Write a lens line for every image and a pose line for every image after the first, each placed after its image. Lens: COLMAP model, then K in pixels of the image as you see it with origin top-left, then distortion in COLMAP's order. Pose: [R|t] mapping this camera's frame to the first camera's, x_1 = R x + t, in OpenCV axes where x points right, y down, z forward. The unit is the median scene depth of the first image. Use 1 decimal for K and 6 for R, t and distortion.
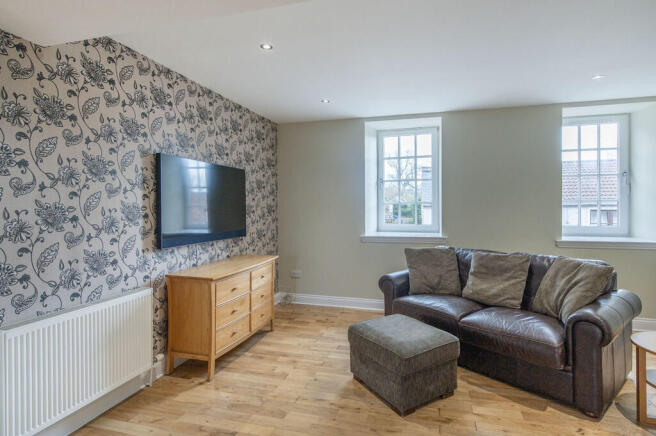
lens RADIAL K [[342.8, 0, 343.7], [0, 342.8, 208.9], [0, 0, 1]] dist [0.005607, 0.001219]
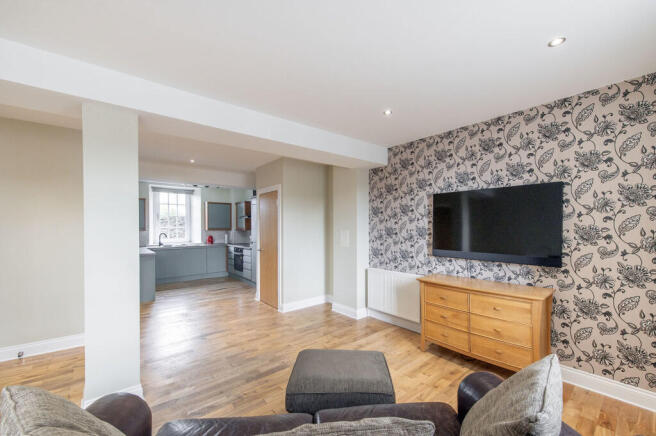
lens RADIAL K [[271.6, 0, 330.4], [0, 271.6, 228.8], [0, 0, 1]] dist [0.021665, -0.000160]
pose [[-0.581206, 0.017220, -0.813574, 0.633263], [0.002529, 0.999809, 0.019354, -0.026117], [0.813752, 0.009191, -0.581139, 1.140750]]
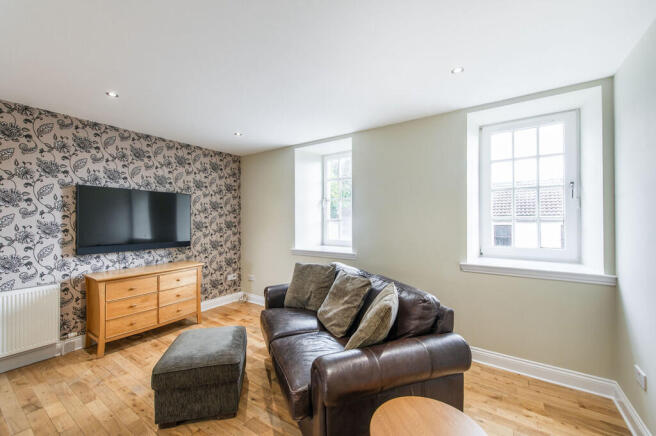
lens RADIAL K [[268.4, 0, 327.3], [0, 268.4, 220.0], [0, 0, 1]] dist [0.003309, -0.000329]
pose [[0.941151, 0.001182, -0.337986, 0.647678], [-0.003884, 0.999966, -0.007320, -0.015800], [0.337965, 0.008202, 0.941123, 0.281022]]
